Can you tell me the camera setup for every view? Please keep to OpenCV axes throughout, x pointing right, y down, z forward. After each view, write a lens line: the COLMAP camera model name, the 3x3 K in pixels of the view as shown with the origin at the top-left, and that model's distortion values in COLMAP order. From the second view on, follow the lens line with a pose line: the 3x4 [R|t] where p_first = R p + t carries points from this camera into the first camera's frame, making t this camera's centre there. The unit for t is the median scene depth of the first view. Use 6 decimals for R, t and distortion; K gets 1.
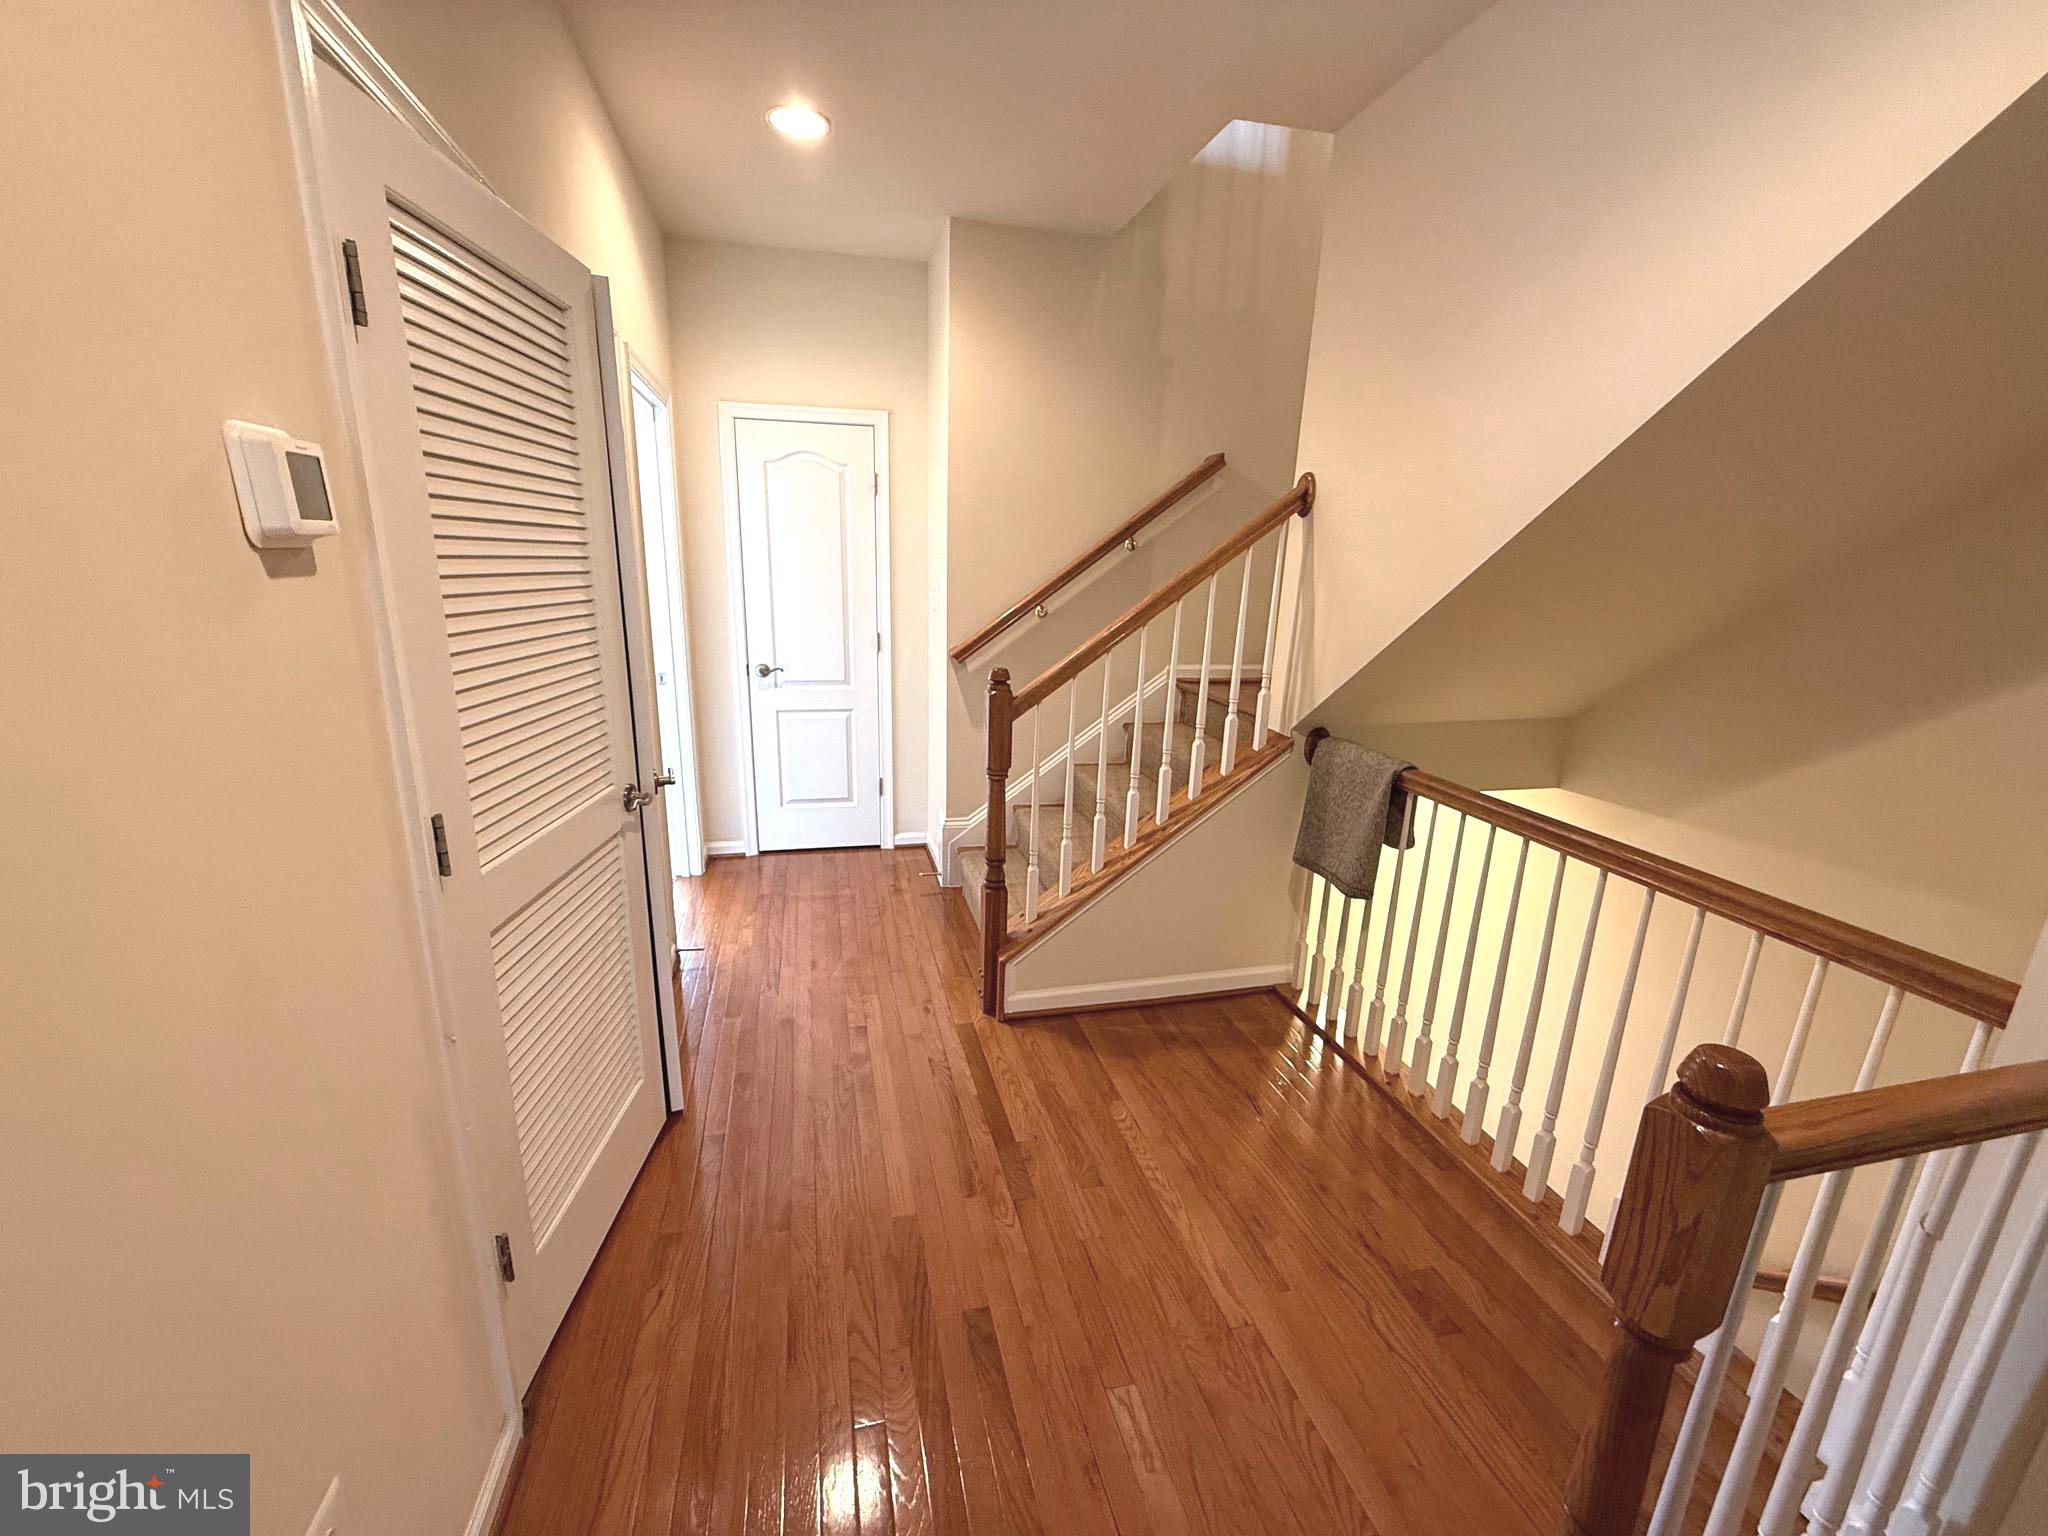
lens RADIAL K [[819.6, 0, 1014.6], [0, 819.6, 768.9], [0, 0, 1]] dist [0.004411, -0.000094]
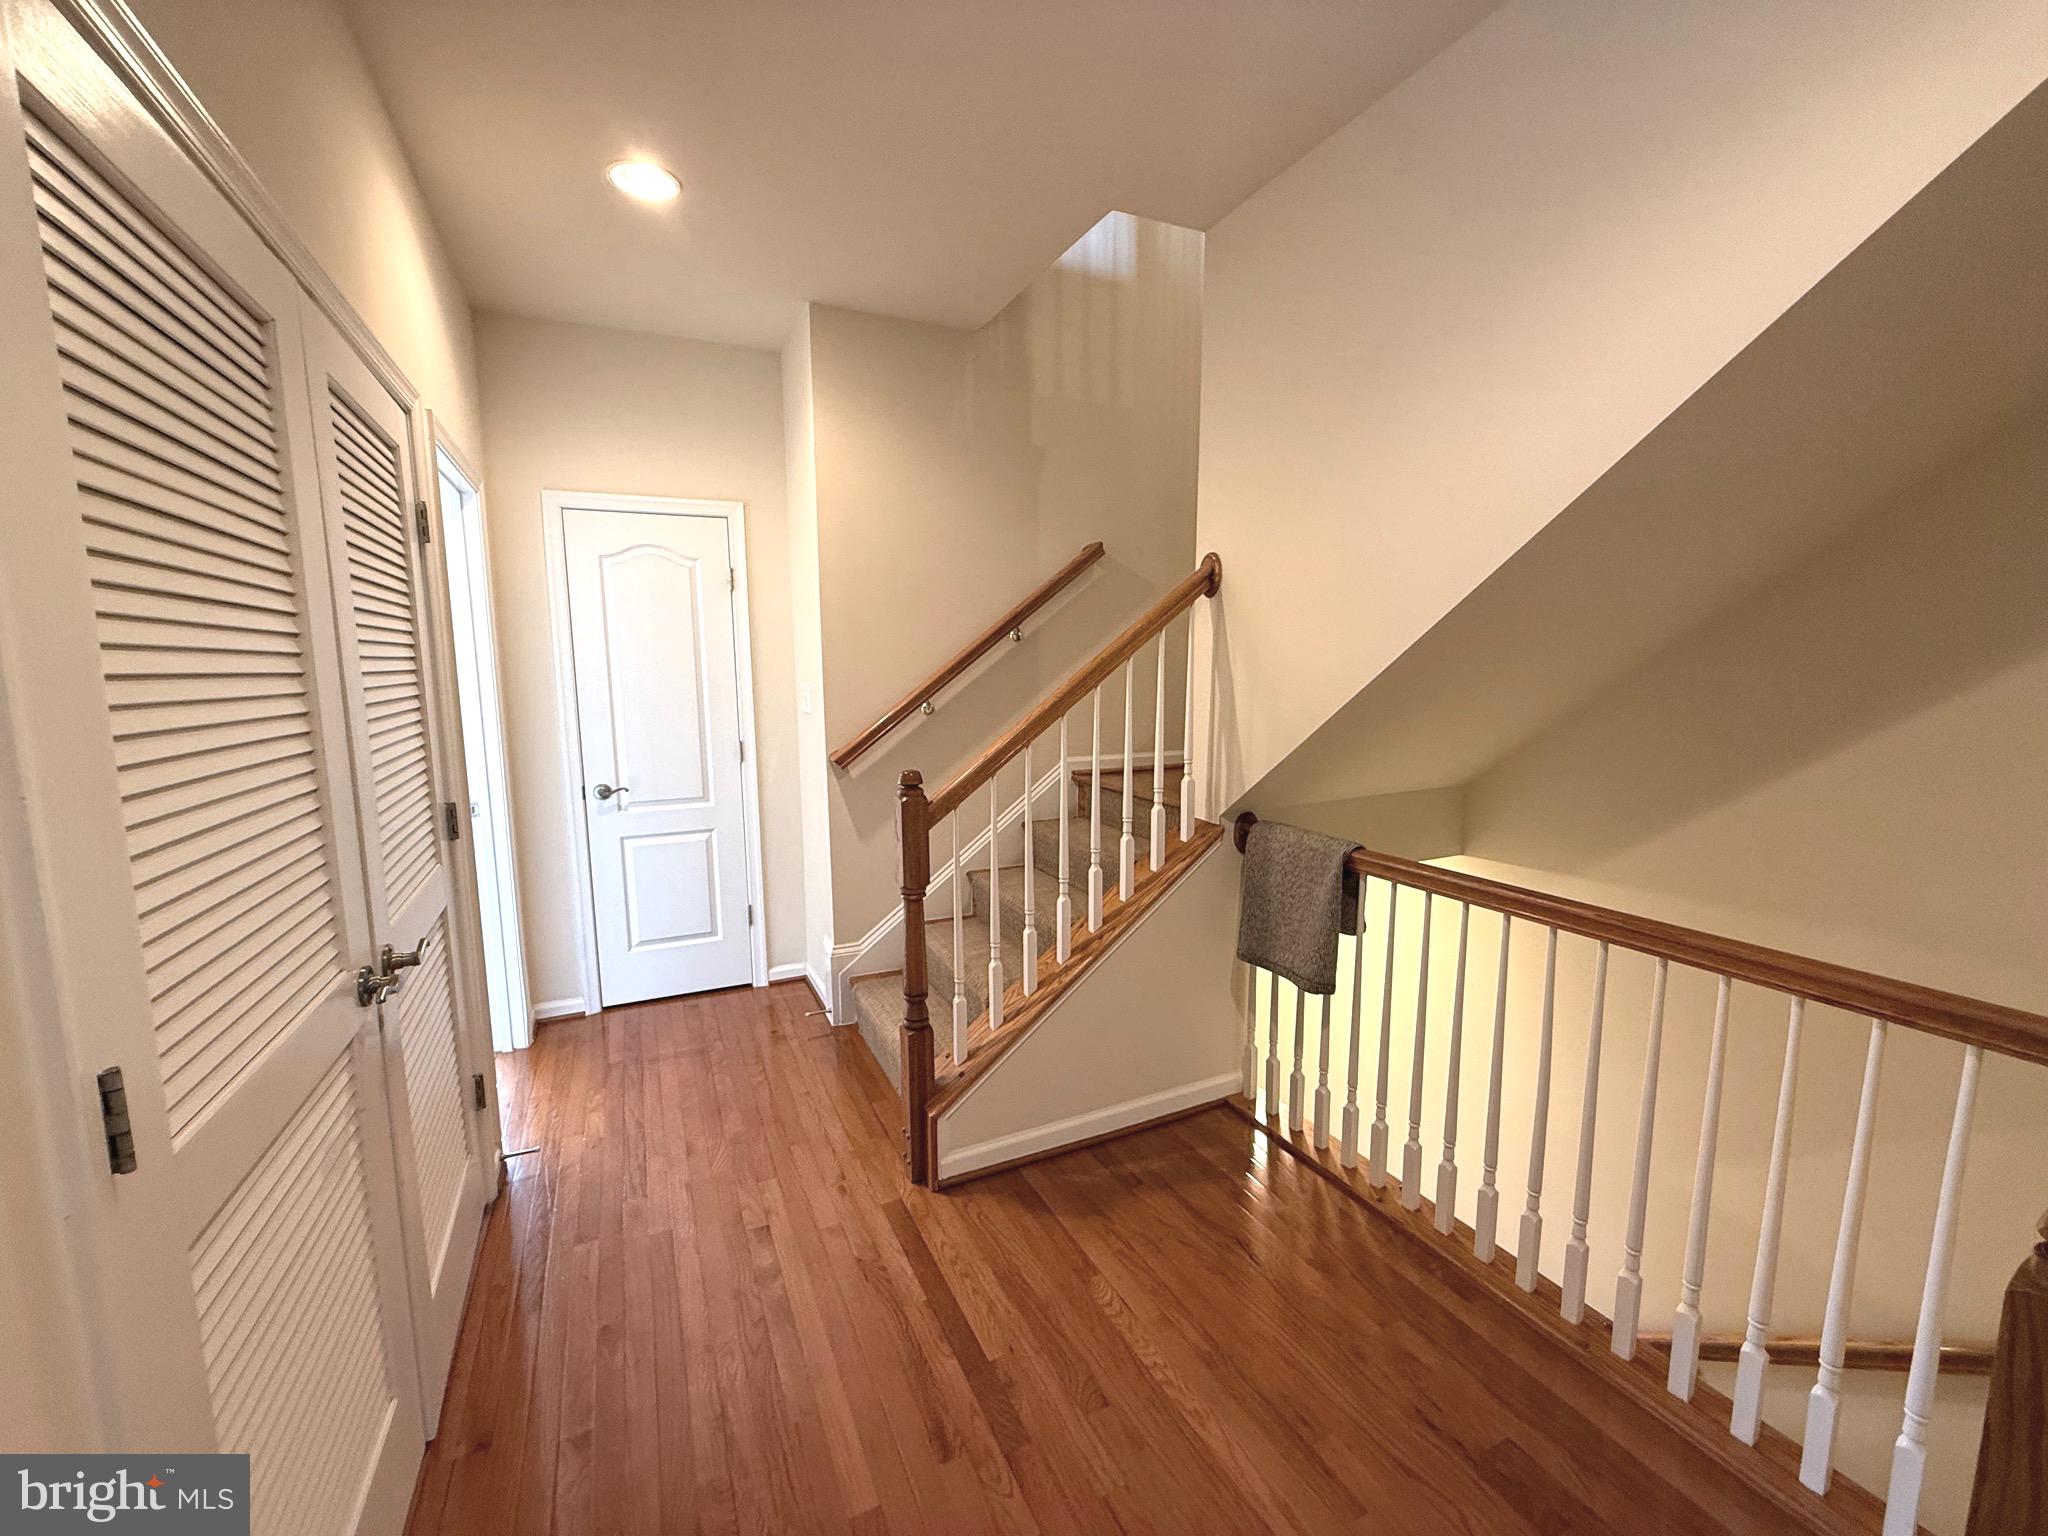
lens RADIAL K [[819.6, 0, 1015.2], [0, 819.6, 770.9], [0, 0, 1]] dist [0.004411, -0.000094]
pose [[0.979007, -0.061677, 0.194269, -0.073376], [0.084269, 0.990324, -0.110260, -0.016017], [-0.185589, 0.124316, 0.974732, 0.120253]]
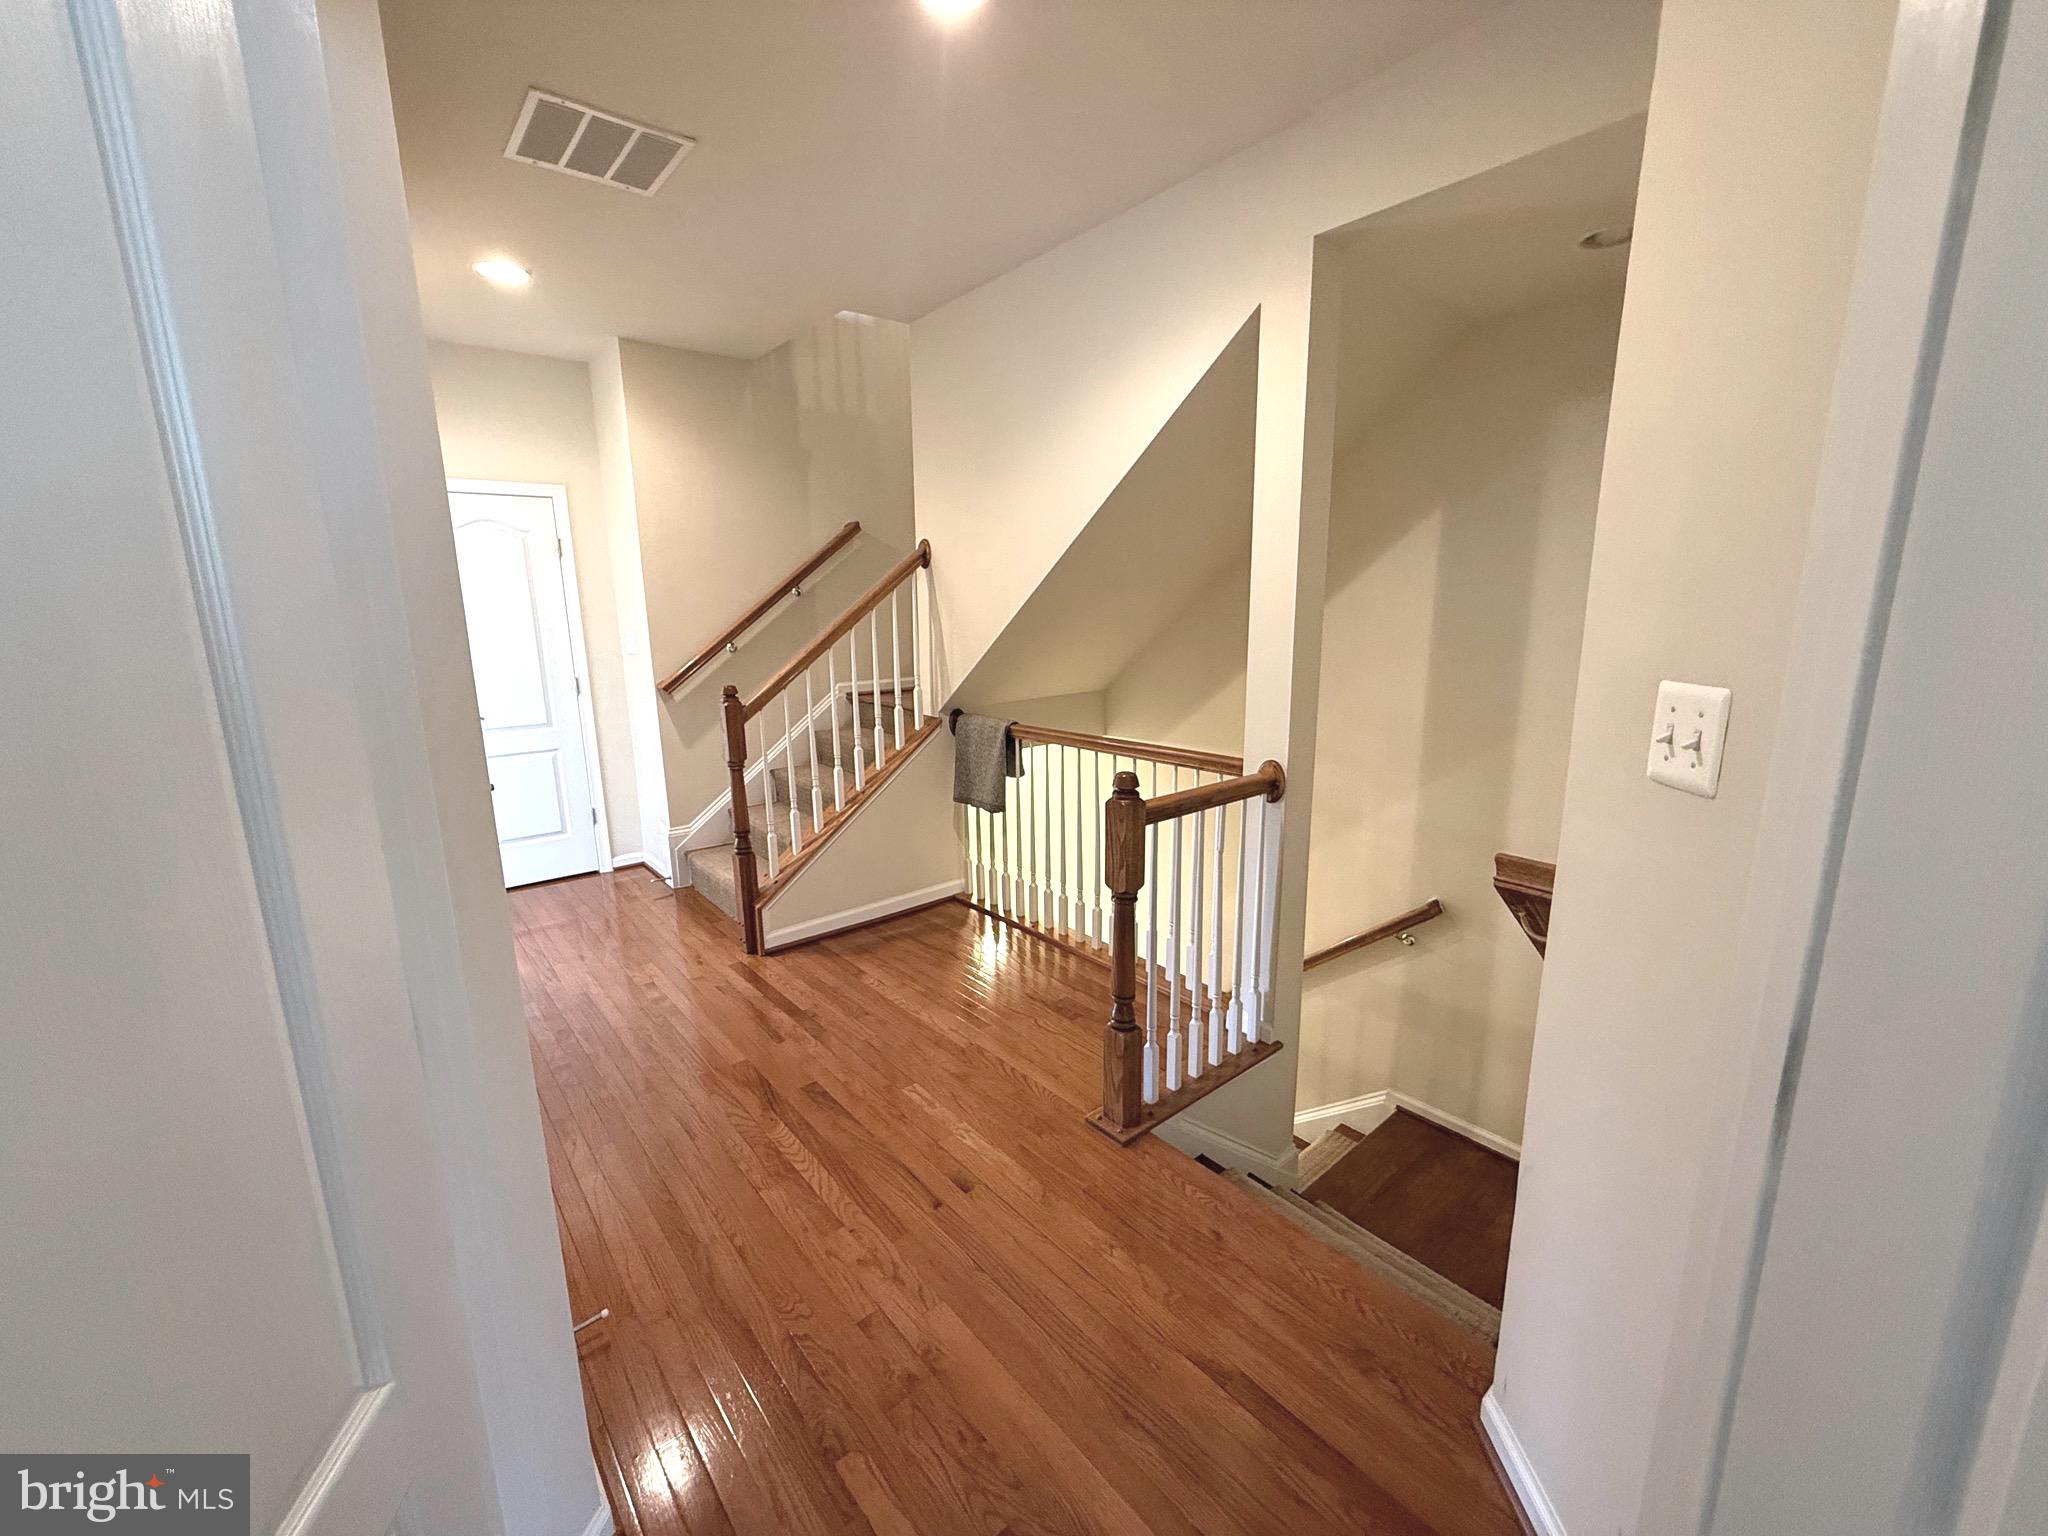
lens RADIAL K [[819.6, 0, 1011.6], [0, 819.6, 768.7], [0, 0, 1]] dist [0.004411, -0.000094]
pose [[0.901217, -0.129714, 0.413499, -0.162957], [0.150751, 0.988399, -0.018501, 0.098933], [-0.406302, 0.079009, 0.910317, -0.373369]]
